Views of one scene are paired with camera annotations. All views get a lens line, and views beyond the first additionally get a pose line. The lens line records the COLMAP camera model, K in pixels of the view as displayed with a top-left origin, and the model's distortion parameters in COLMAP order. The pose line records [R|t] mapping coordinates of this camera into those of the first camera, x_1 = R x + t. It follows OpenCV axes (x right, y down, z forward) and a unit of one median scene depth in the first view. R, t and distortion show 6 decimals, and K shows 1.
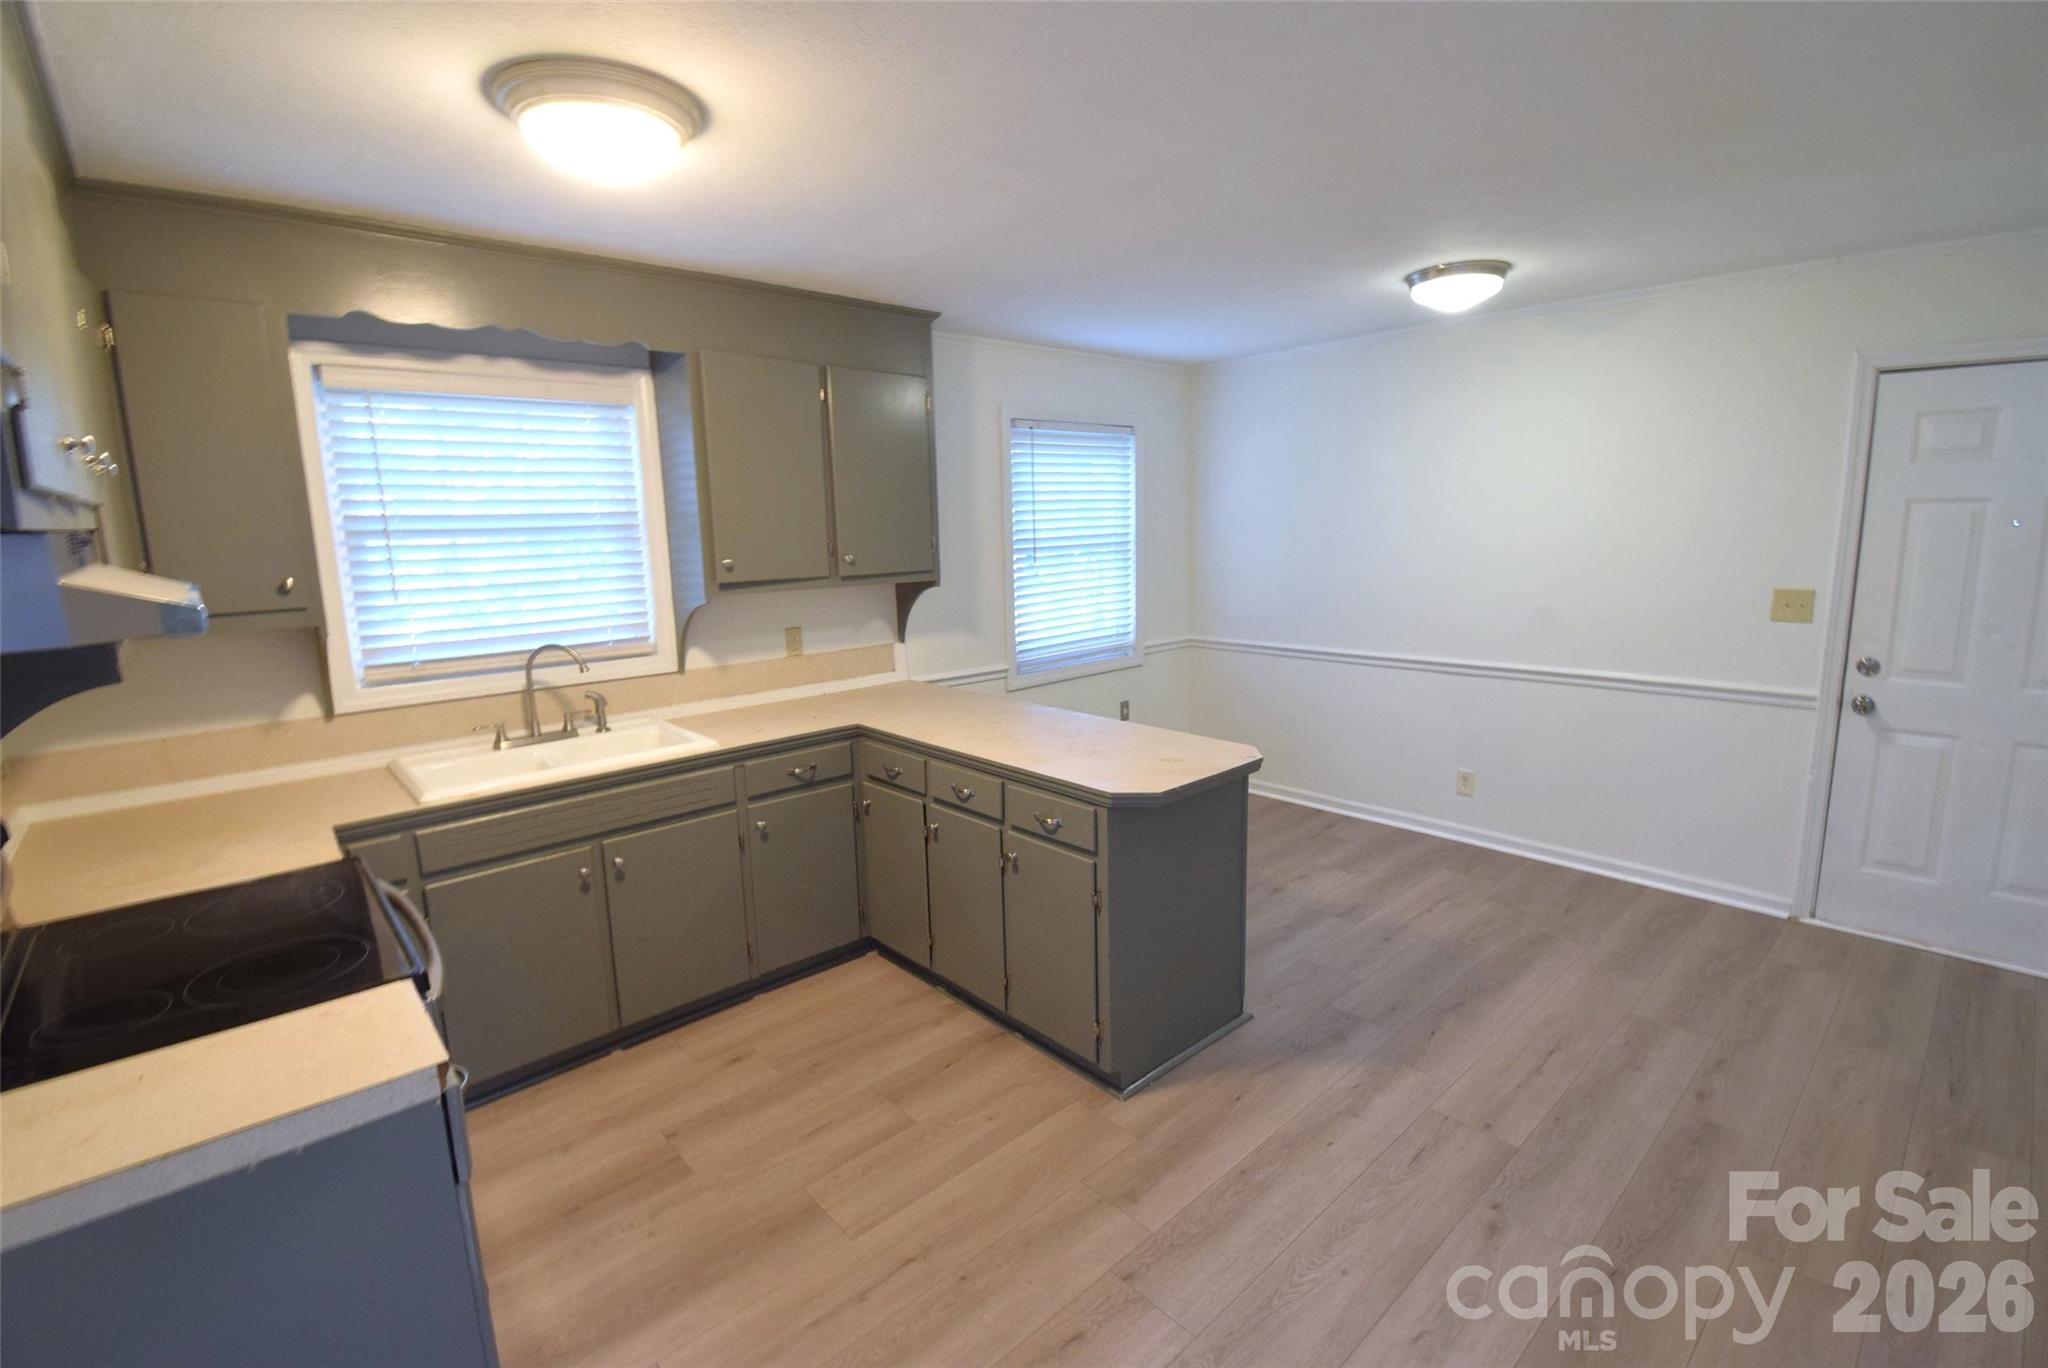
lens RADIAL K [[906.6, 0, 1024.1], [0, 906.6, 681.9], [0, 0, 1]] dist [0.013581, -0.021106]
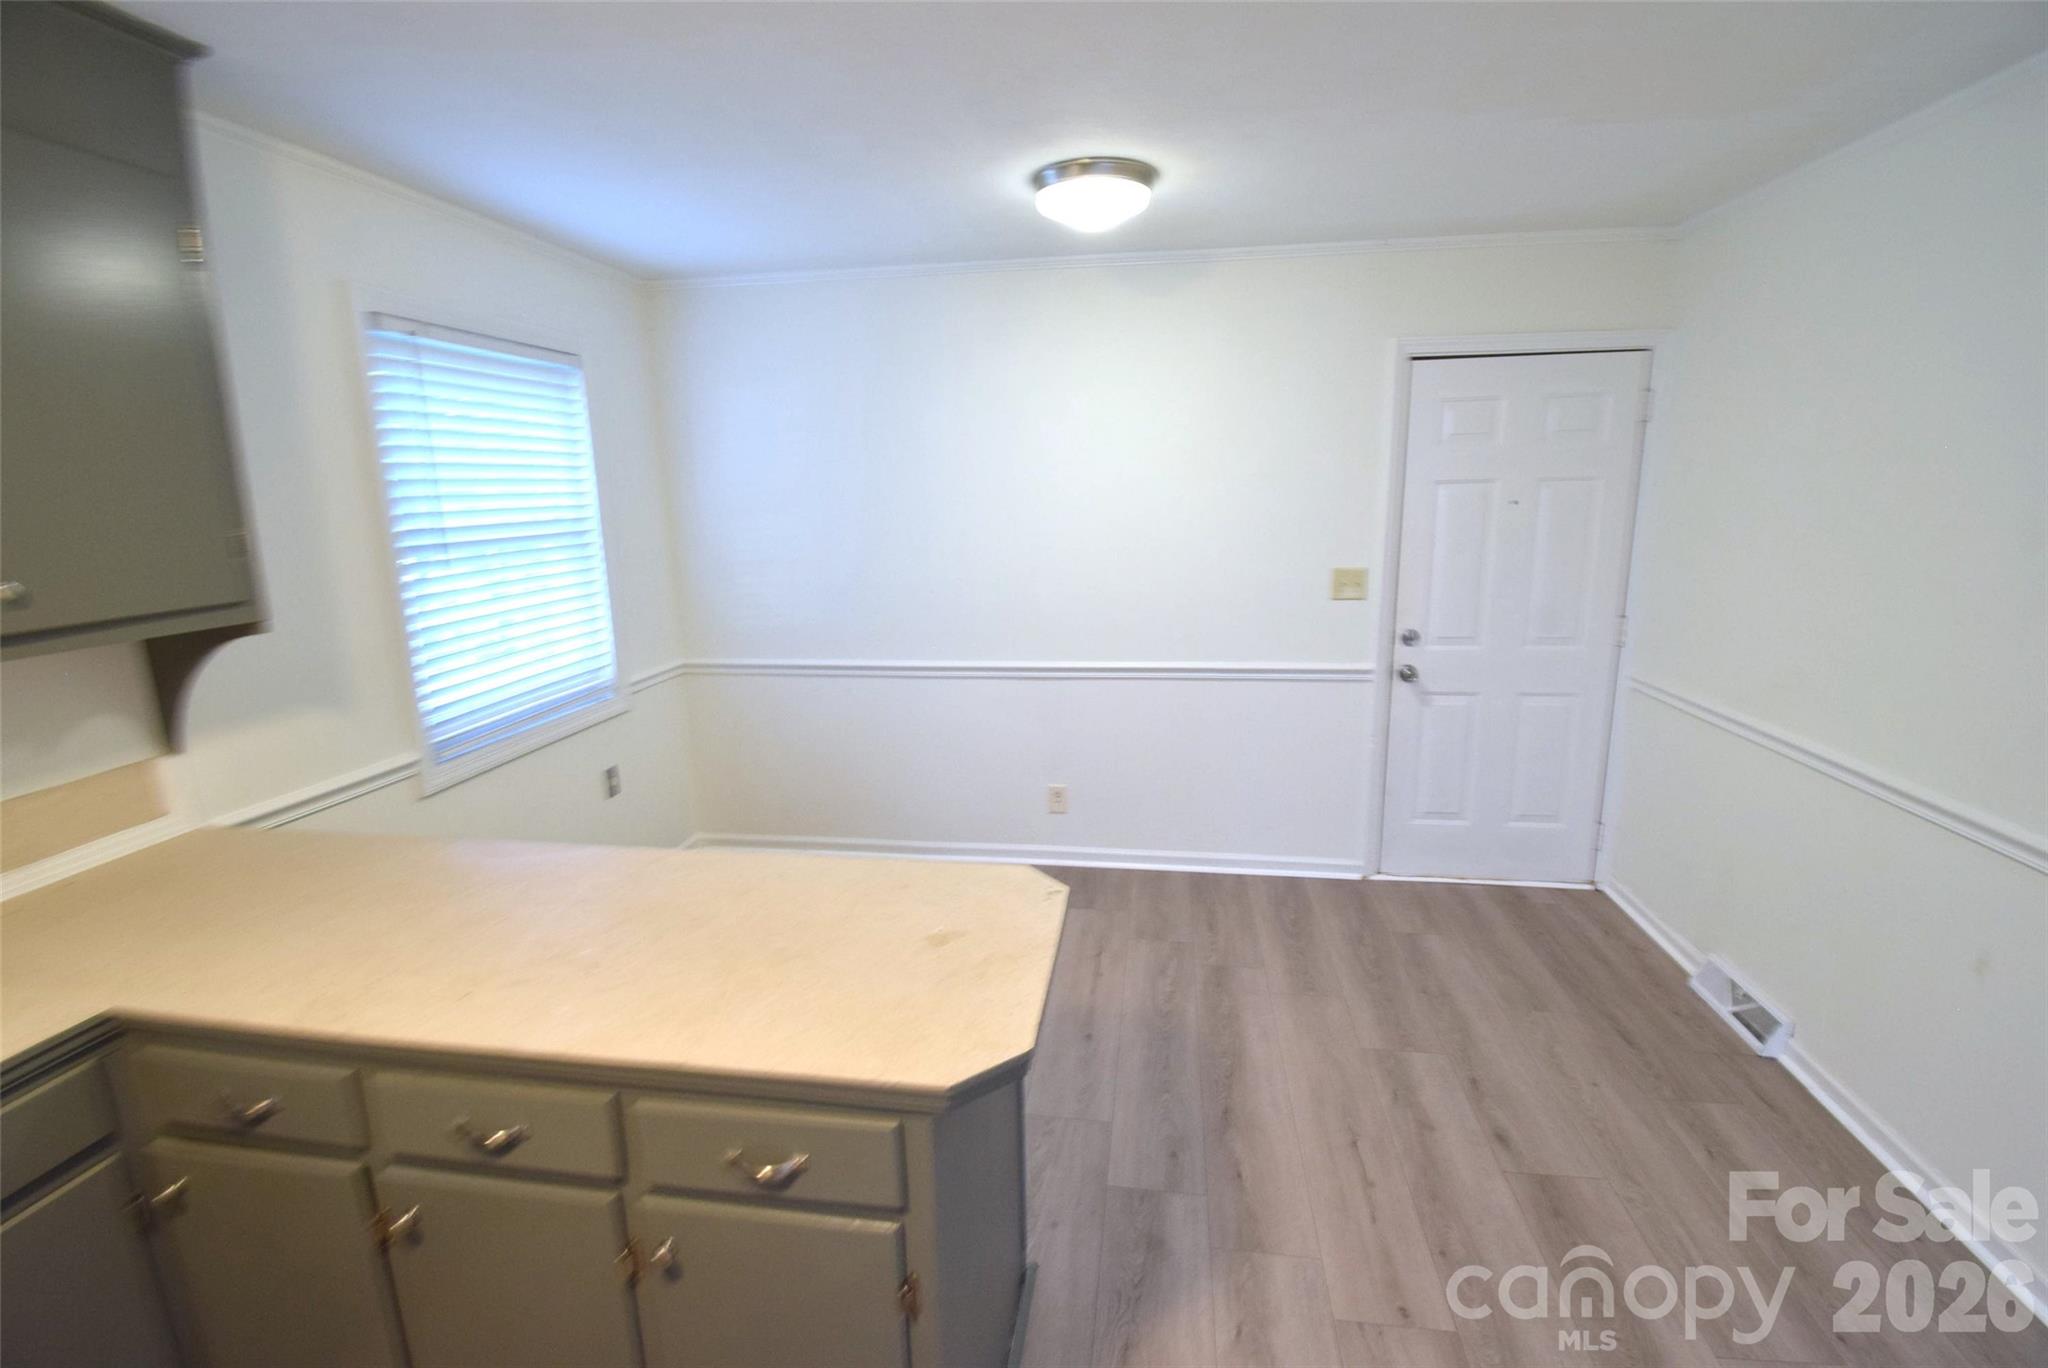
lens RADIAL K [[906.6, 0, 1024.2], [0, 906.6, 681.0], [0, 0, 1]] dist [0.013581, -0.021106]
pose [[0.775654, -0.118911, 0.619856, -0.100362], [0.107670, 0.992626, 0.055690, -0.077481], [-0.621907, 0.023544, 0.782737, 0.453926]]
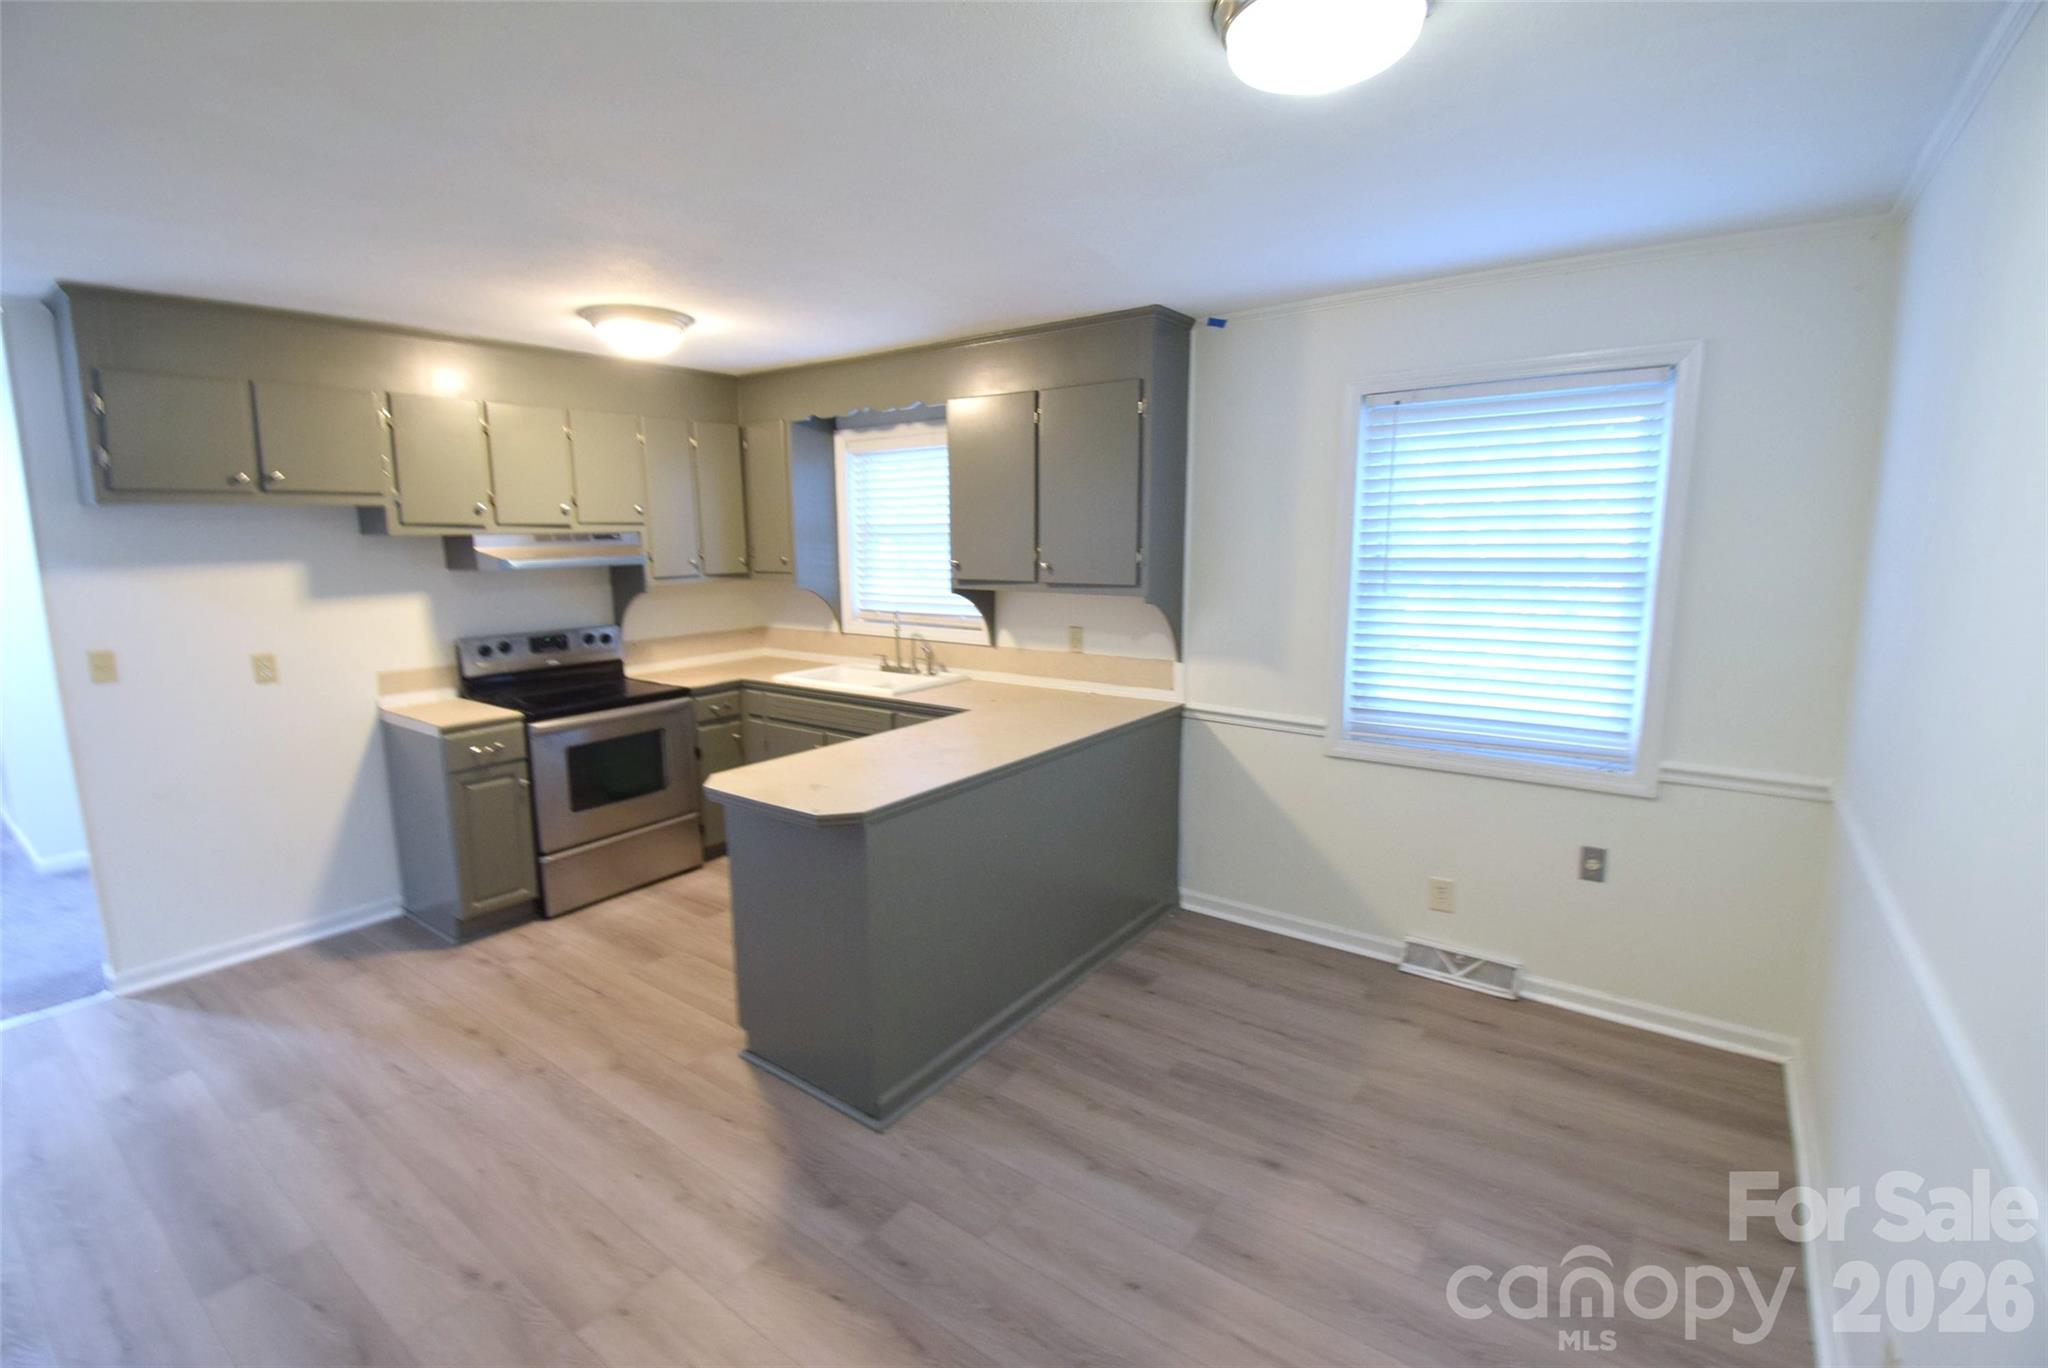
lens RADIAL K [[906.6, 0, 1021.0], [0, 906.6, 678.9], [0, 0, 1]] dist [0.013581, -0.021106]
pose [[0.195259, 0.179510, -0.964184, 0.947097], [-0.167936, 0.974707, 0.147460, -0.175772], [0.966267, 0.133128, 0.220467, 0.825195]]
